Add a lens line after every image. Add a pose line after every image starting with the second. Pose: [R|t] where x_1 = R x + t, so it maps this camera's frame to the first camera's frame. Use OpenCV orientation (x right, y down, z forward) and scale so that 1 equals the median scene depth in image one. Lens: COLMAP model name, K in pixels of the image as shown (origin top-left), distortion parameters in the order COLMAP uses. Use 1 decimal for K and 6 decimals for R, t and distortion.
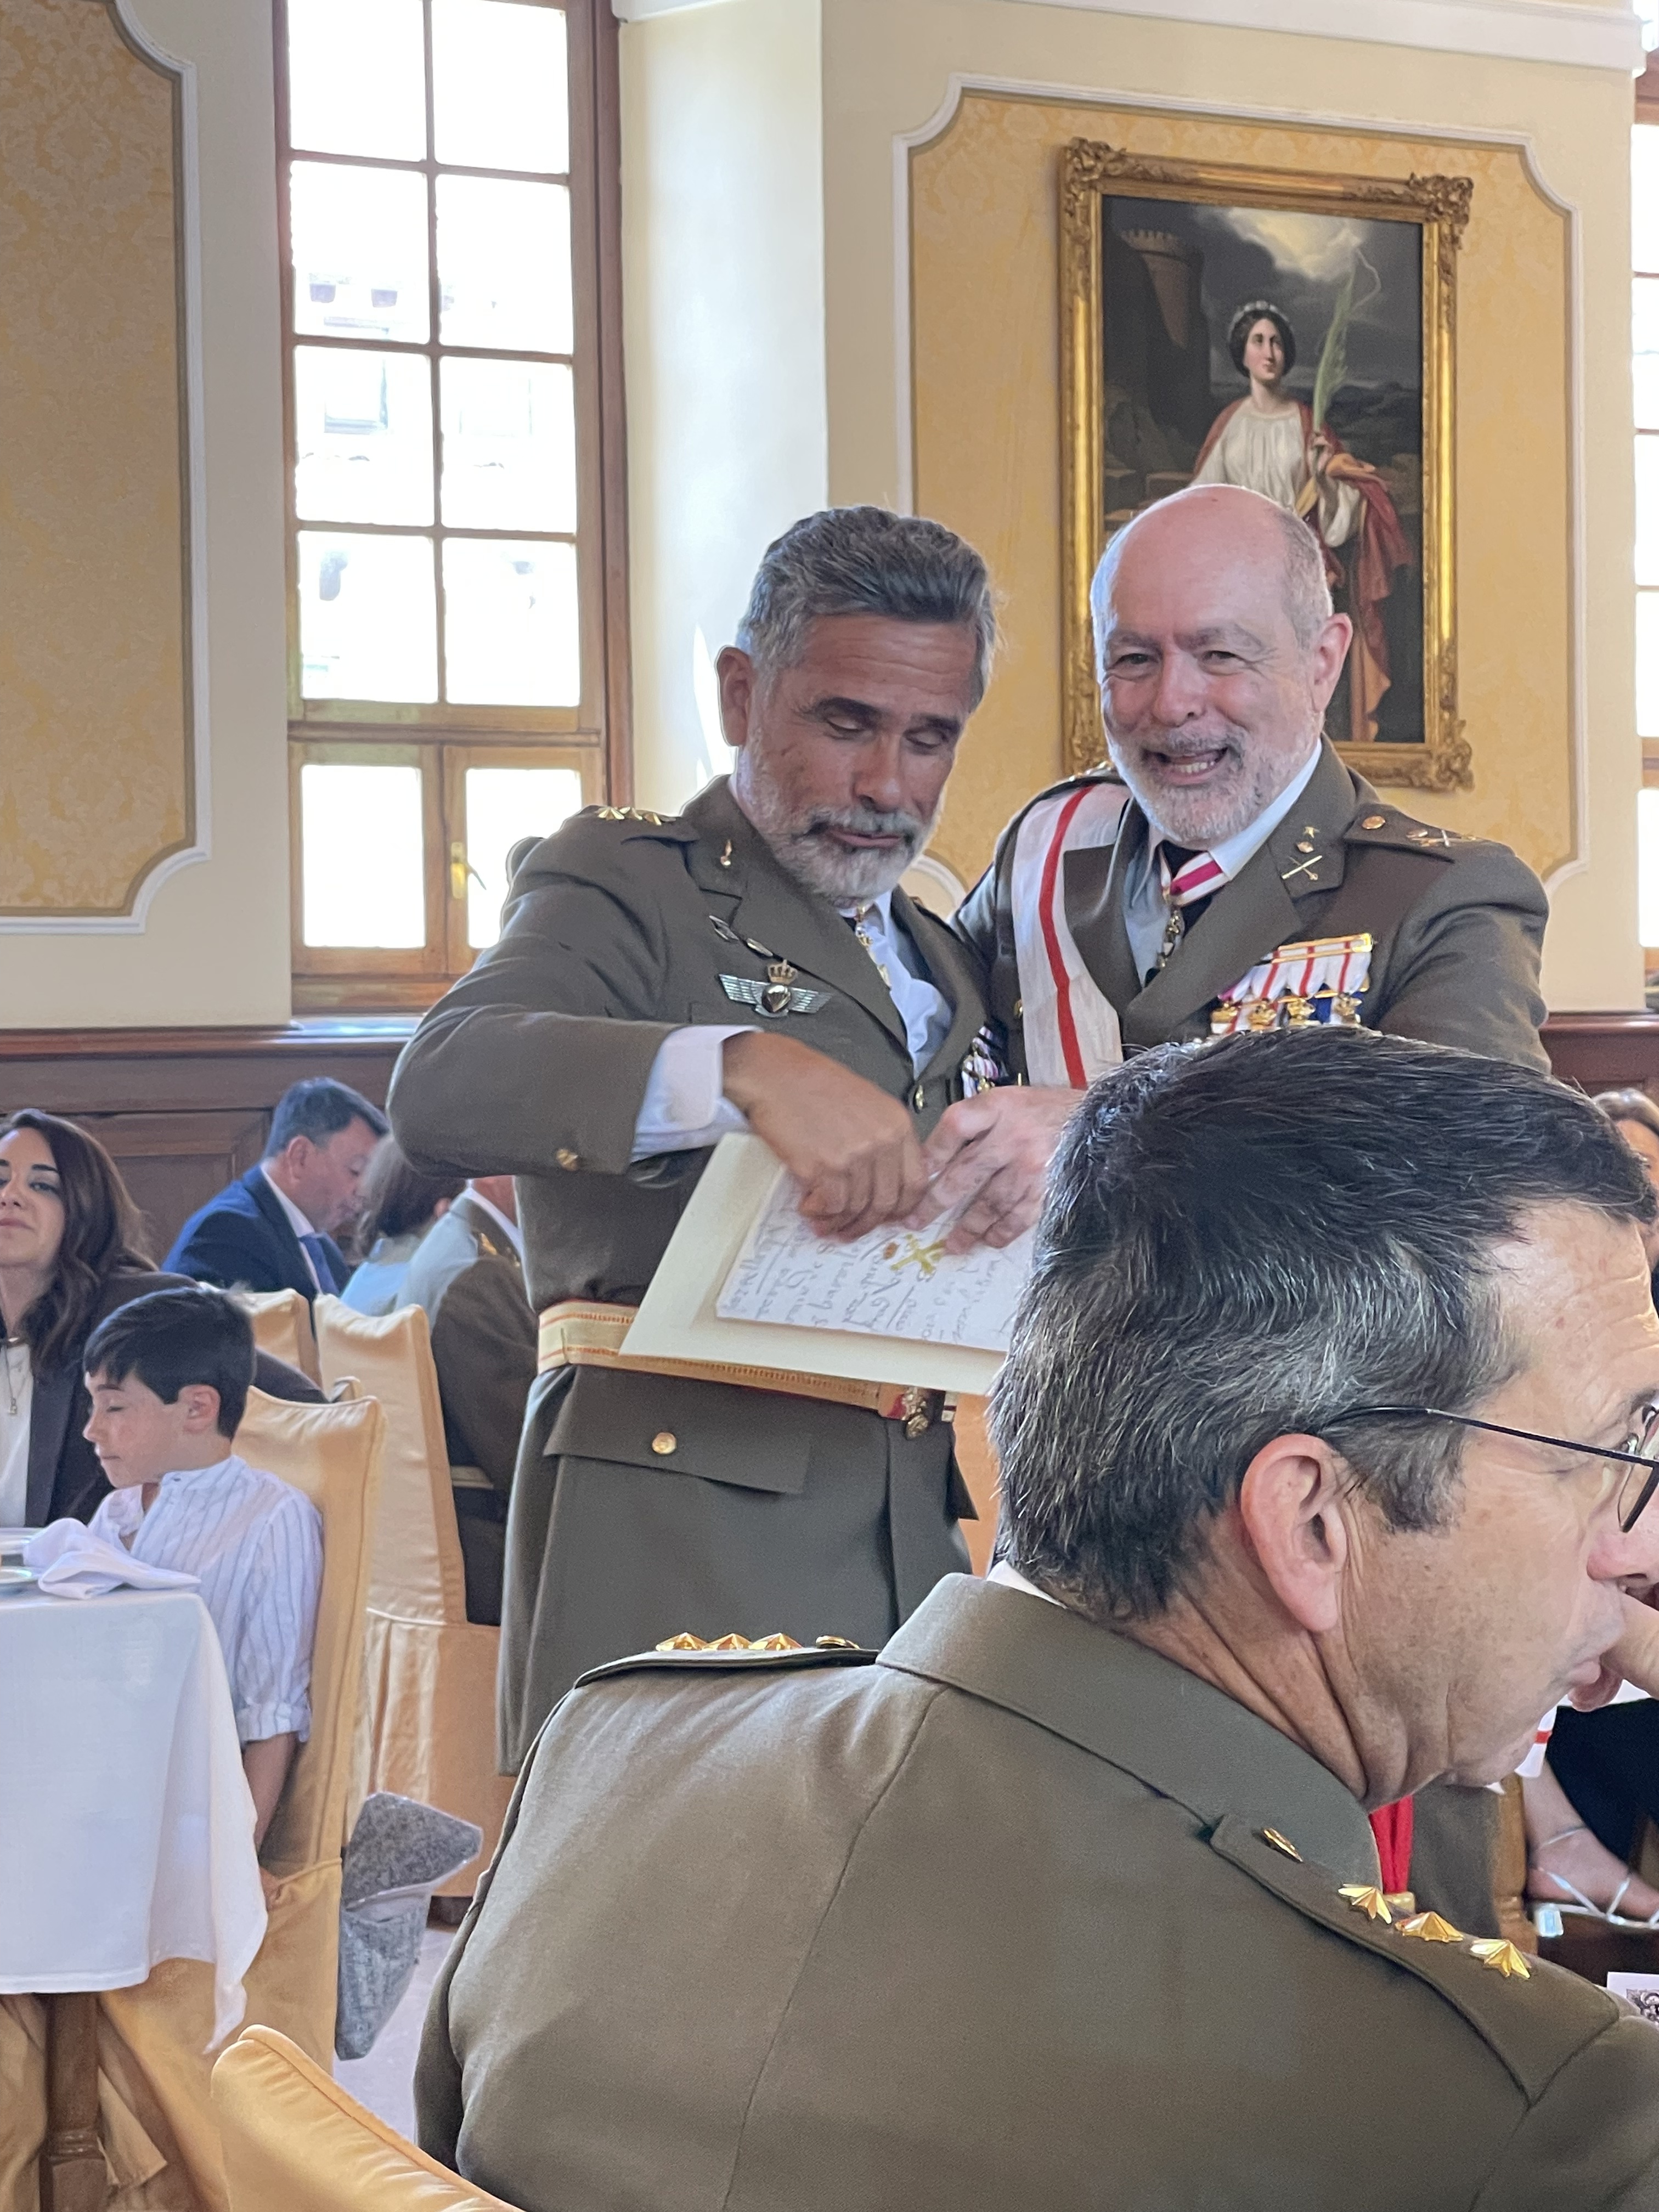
lens RADIAL K [[4825.6, 0, 829.5], [0, 4825.6, 1106.0], [0, 0, 1]] dist [0.020168, 0.344222]
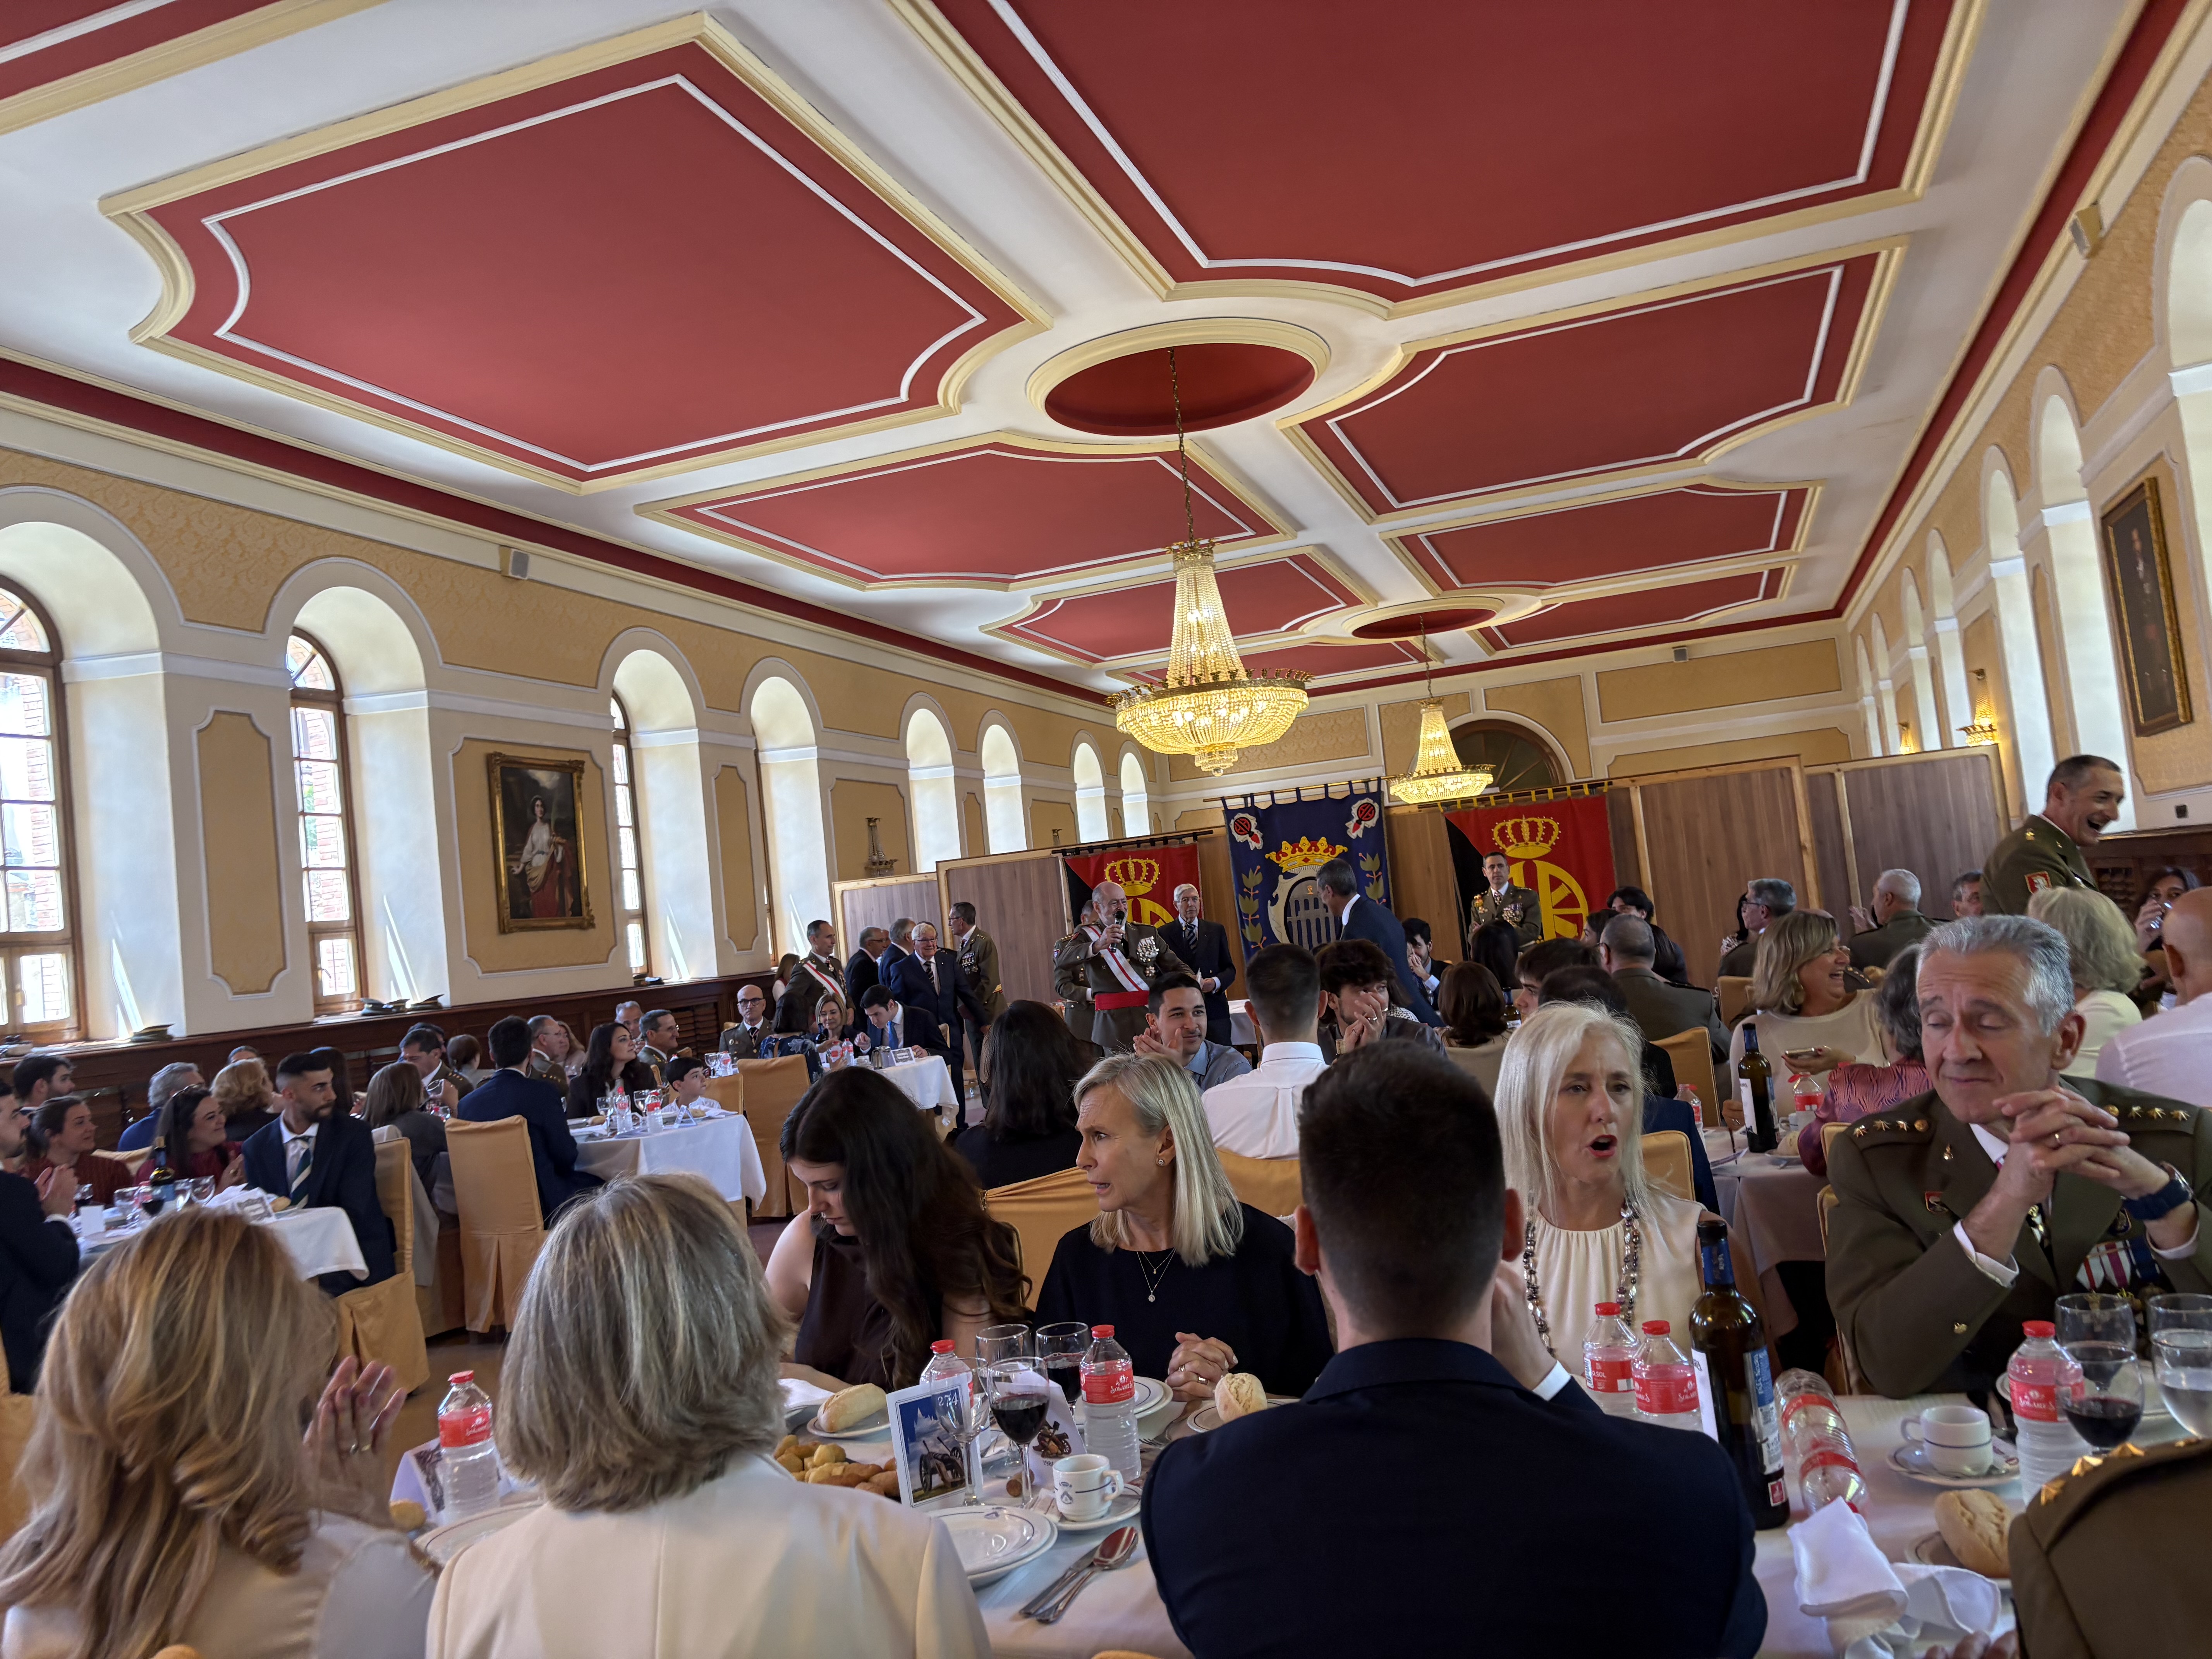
lens RADIAL K [[1874.6, 0, 1106.0], [0, 1874.6, 829.5], [0, 0, 1]] dist [-0.004222, -0.002236]
pose [[0.757489, -0.031157, 0.652104, -0.504136], [0.107616, 0.991155, -0.077651, 0.010910], [-0.643917, 0.128996, 0.754142, -0.313201]]
